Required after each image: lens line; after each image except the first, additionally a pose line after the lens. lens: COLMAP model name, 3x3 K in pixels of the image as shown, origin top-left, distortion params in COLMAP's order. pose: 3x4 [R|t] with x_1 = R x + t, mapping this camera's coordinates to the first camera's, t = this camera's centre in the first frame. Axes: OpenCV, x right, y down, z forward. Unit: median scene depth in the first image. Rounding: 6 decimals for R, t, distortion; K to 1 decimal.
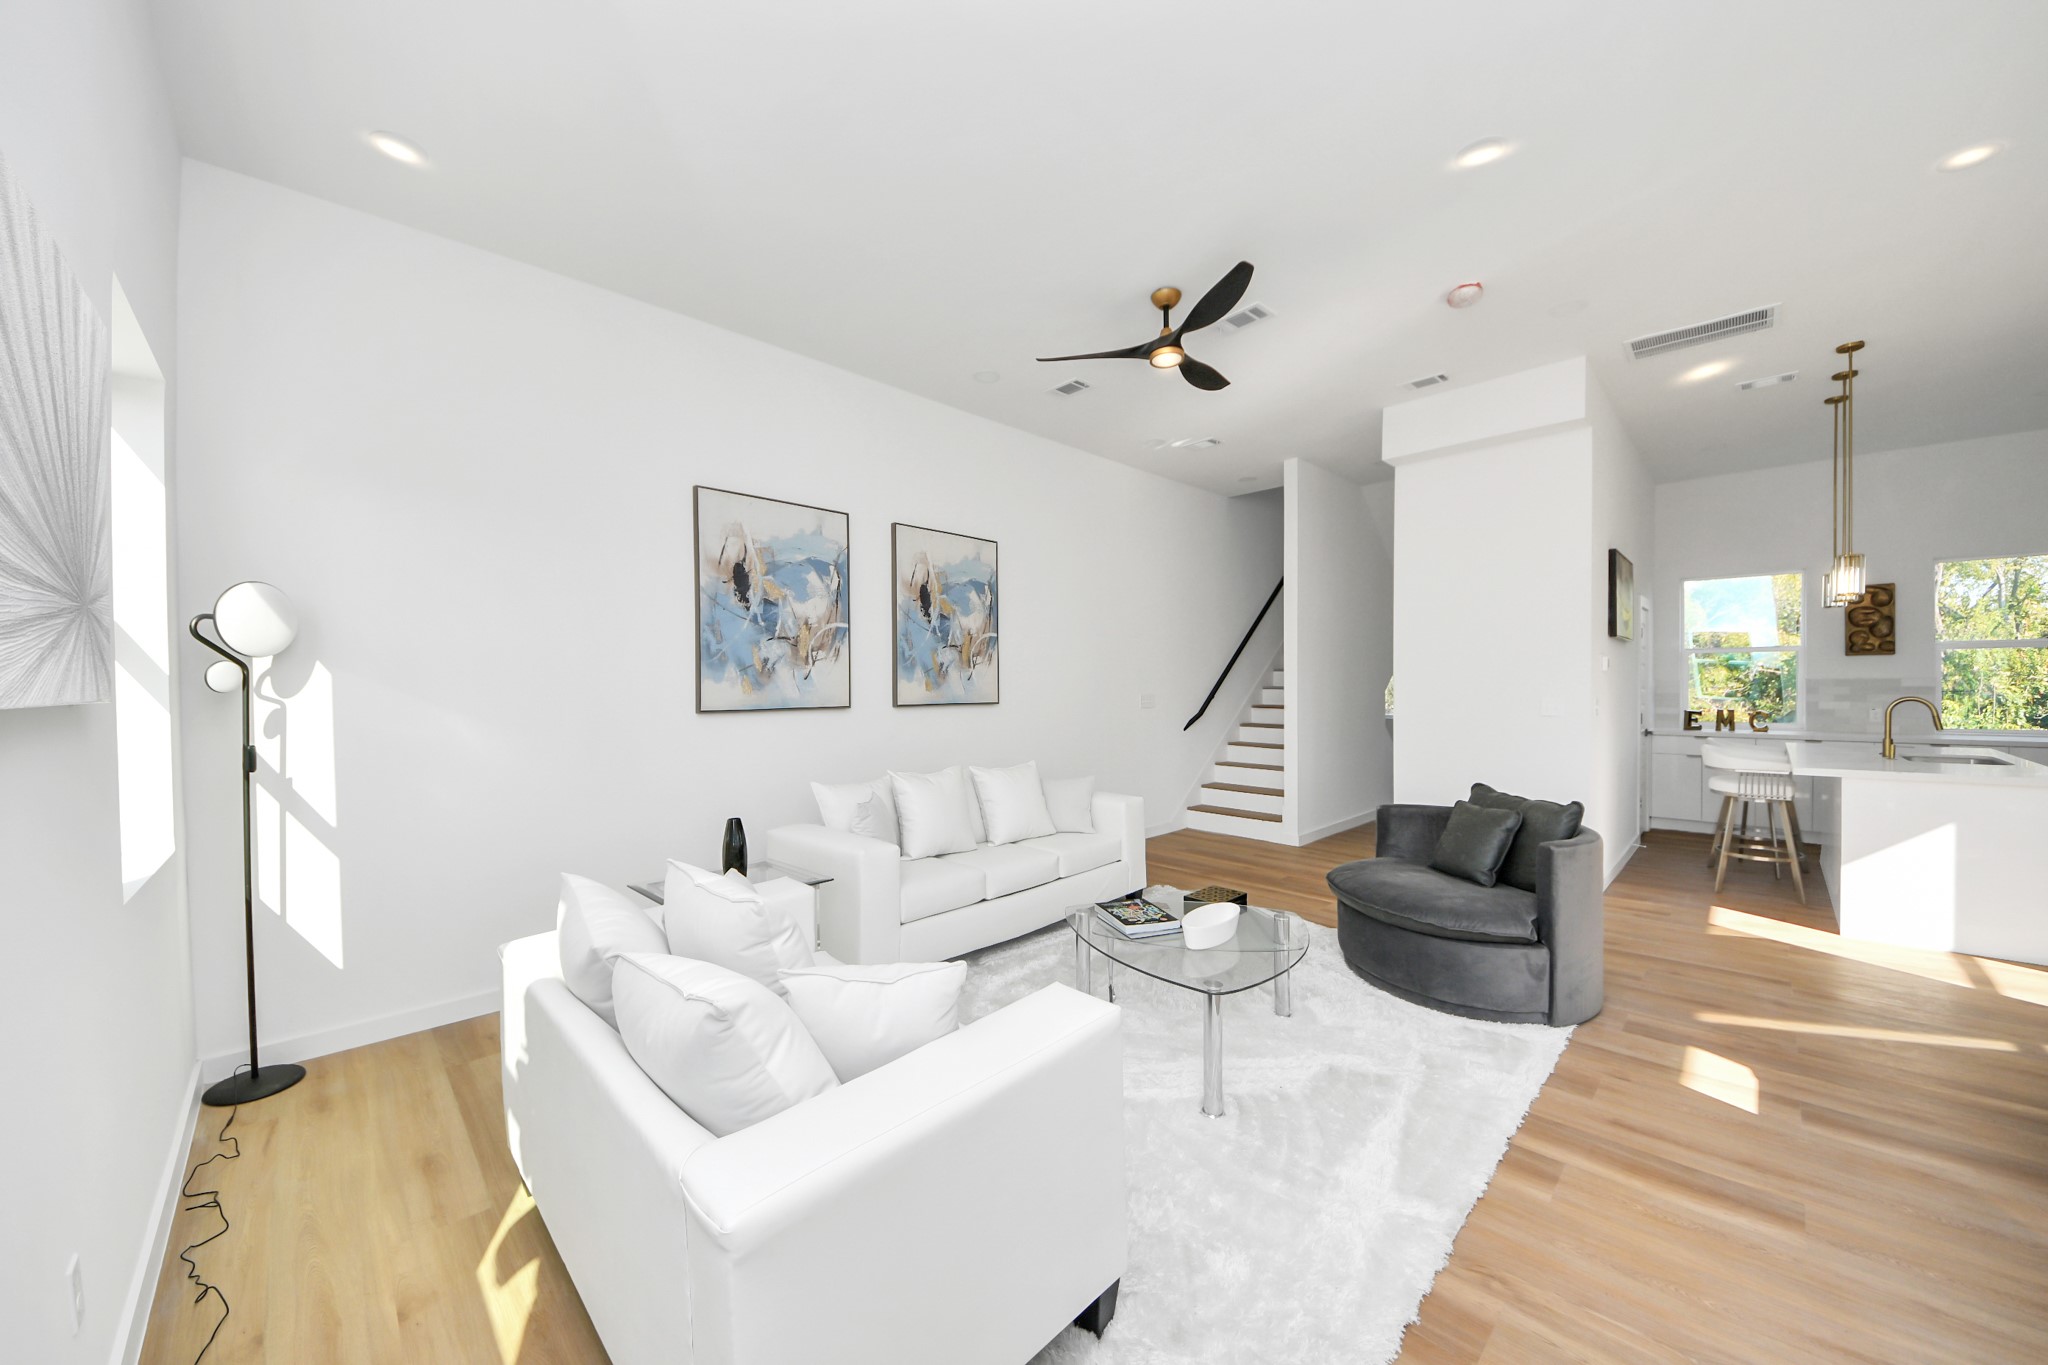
lens RADIAL K [[733.7, 0, 1028.1], [0, 733.7, 695.5], [0, 0, 1]] dist [0.005463, -0.007607]
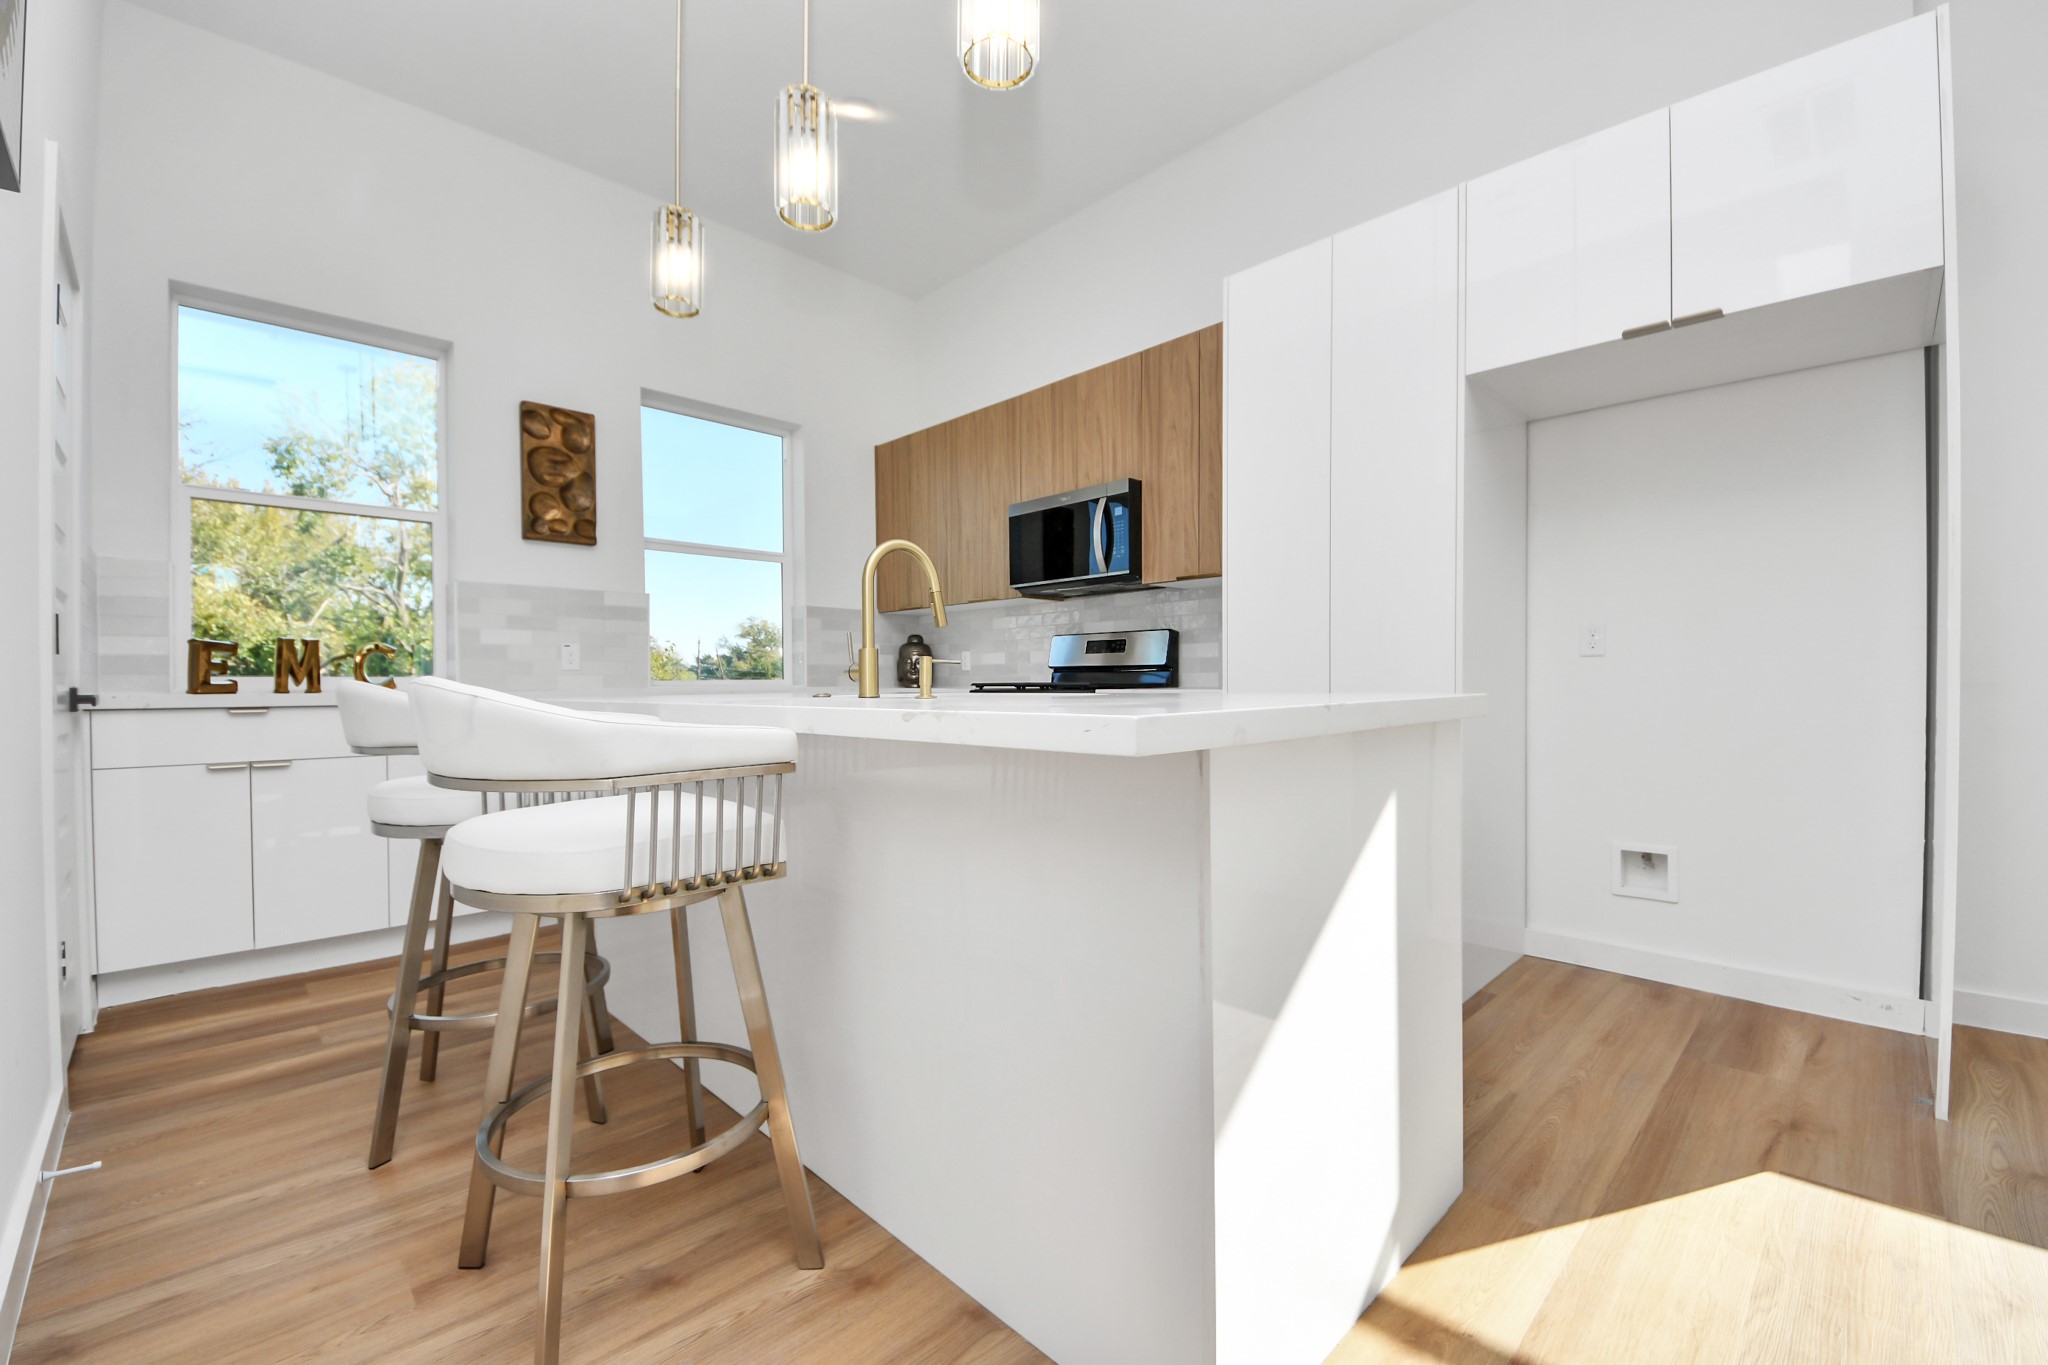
lens RADIAL K [[836.4, 0, 1030.5], [0, 836.4, 685.8], [0, 0, 1]] dist [0.021685, -0.019393]
pose [[0.001515, 0.006652, 0.999977, 0.556925], [0.022200, 0.999731, -0.006684, 0.060932], [-0.999752, 0.022210, 0.001366, 0.672530]]
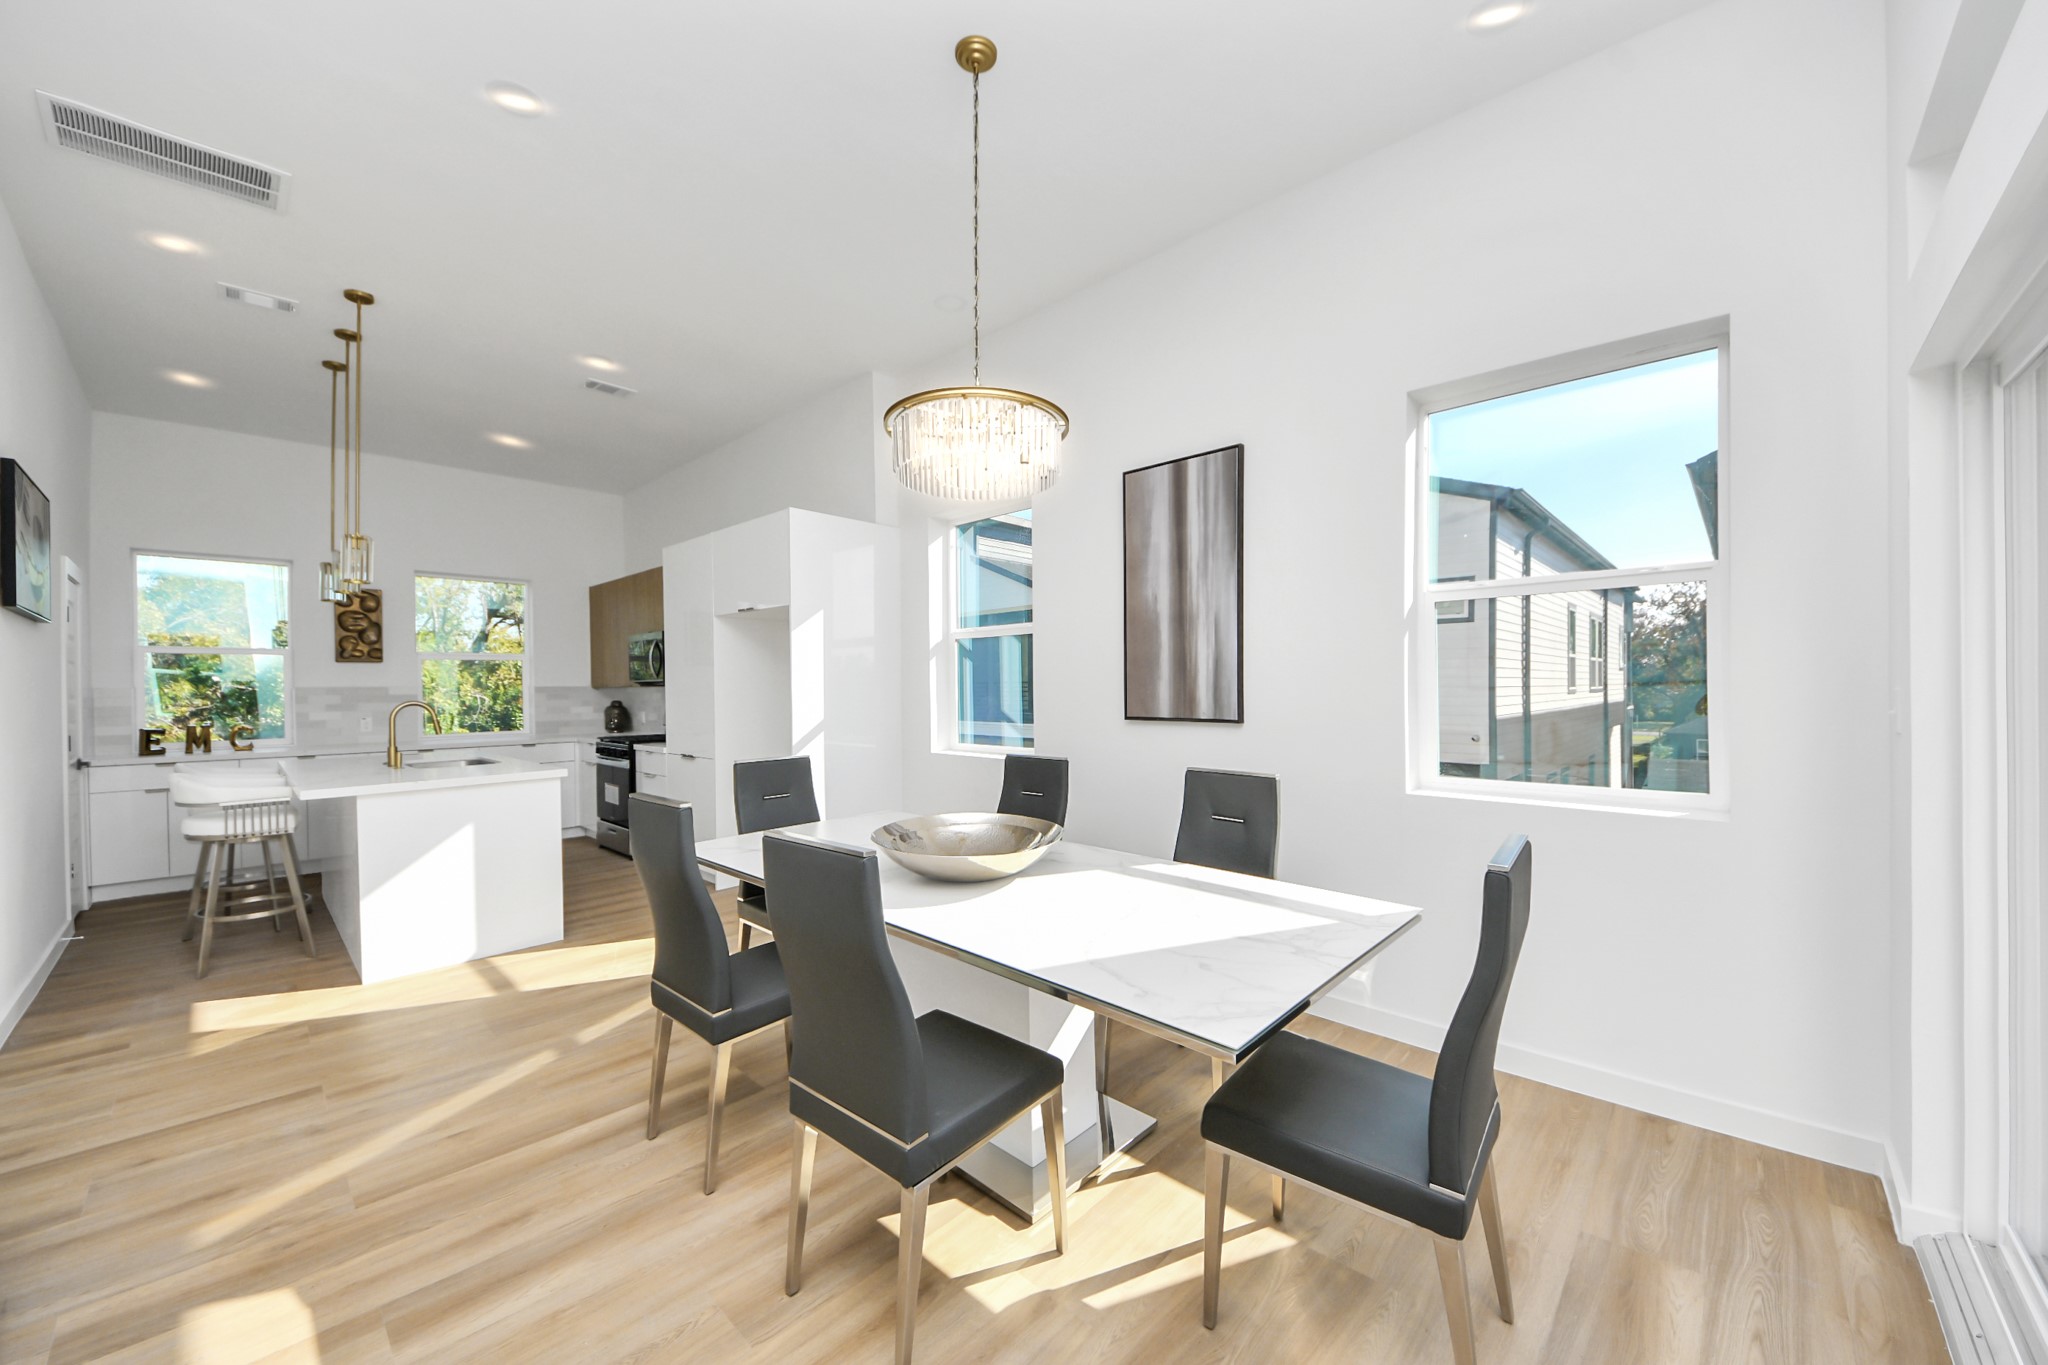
lens RADIAL K [[750.1, 0, 1028.6], [0, 750.1, 689.5], [0, 0, 1]] dist [-0.002253, -0.006259]
pose [[-0.039454, 0.008513, 0.999185, 0.143987], [0.026269, 0.999627, -0.007479, 0.010925], [-0.998876, 0.025953, -0.039663, 0.164647]]
